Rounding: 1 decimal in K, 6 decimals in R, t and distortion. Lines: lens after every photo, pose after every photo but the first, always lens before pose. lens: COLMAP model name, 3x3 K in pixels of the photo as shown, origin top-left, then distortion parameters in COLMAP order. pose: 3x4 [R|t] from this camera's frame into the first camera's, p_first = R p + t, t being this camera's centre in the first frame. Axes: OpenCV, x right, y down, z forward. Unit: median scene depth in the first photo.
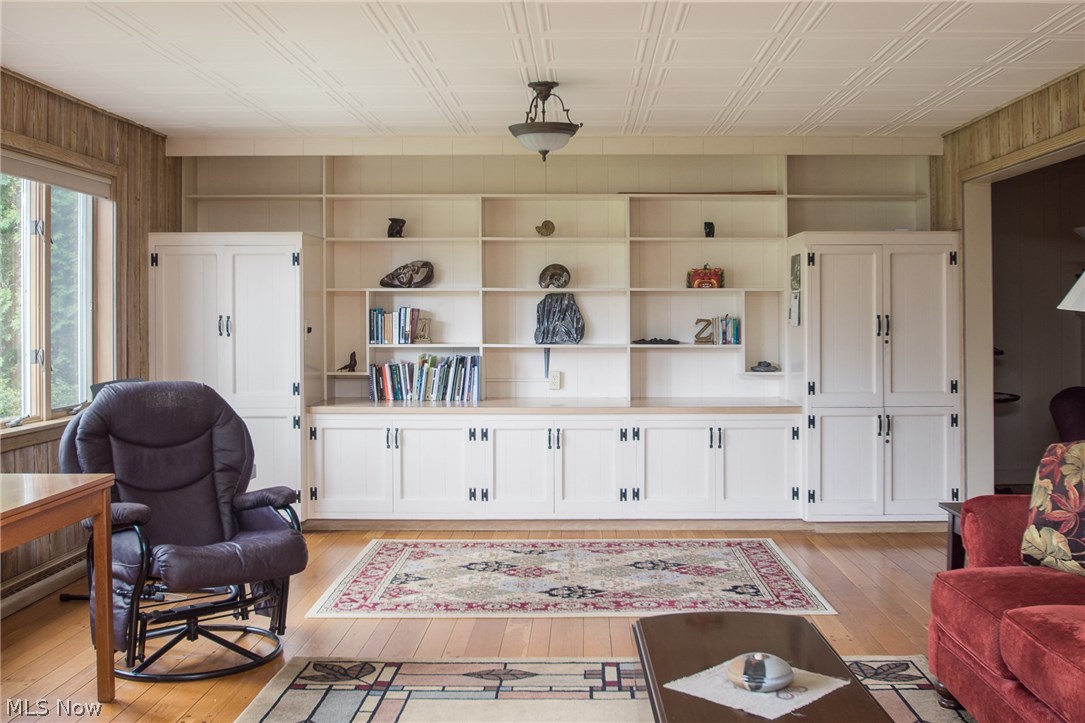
lens RADIAL K [[1093.3, 0, 561.8], [0, 1093.3, 315.0], [0, 0, 1]] dist [-0.075084, 0.000000]
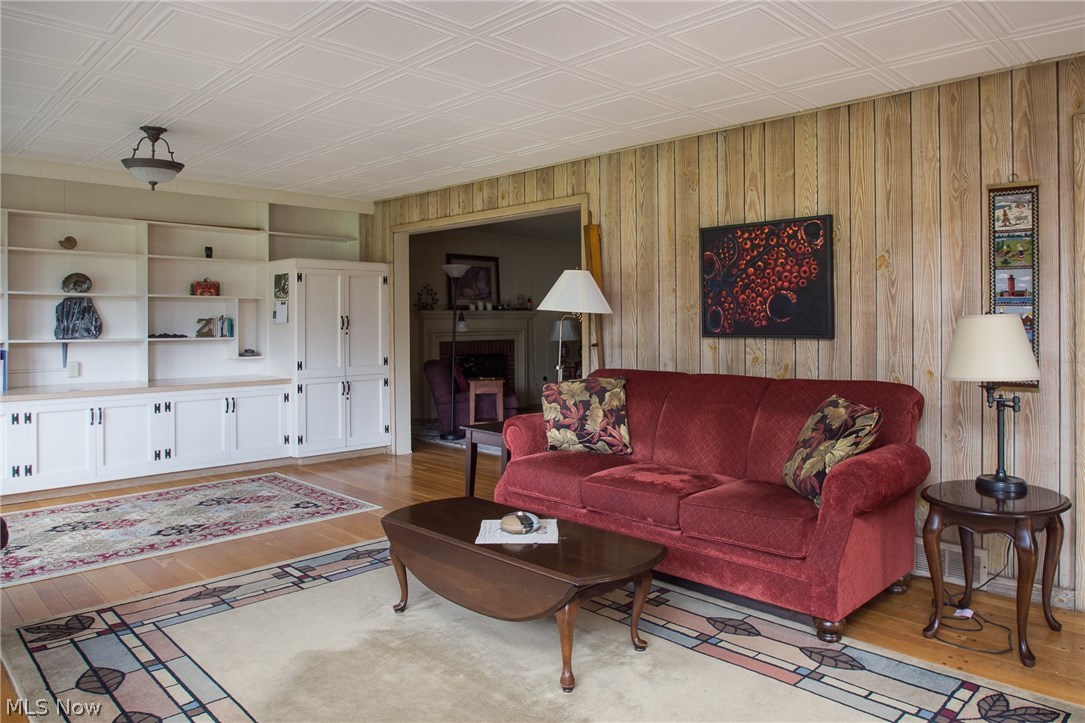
lens RADIAL K [[730.2, 0, 564.1], [0, 730.2, 317.7], [0, 0, 1]] dist [-0.008338, -0.003298]
pose [[0.705646, 0.002581, 0.708559, -0.200198], [0.000434, 0.999992, -0.004075, 0.006439], [-0.708564, 0.003183, 0.705639, 0.054992]]
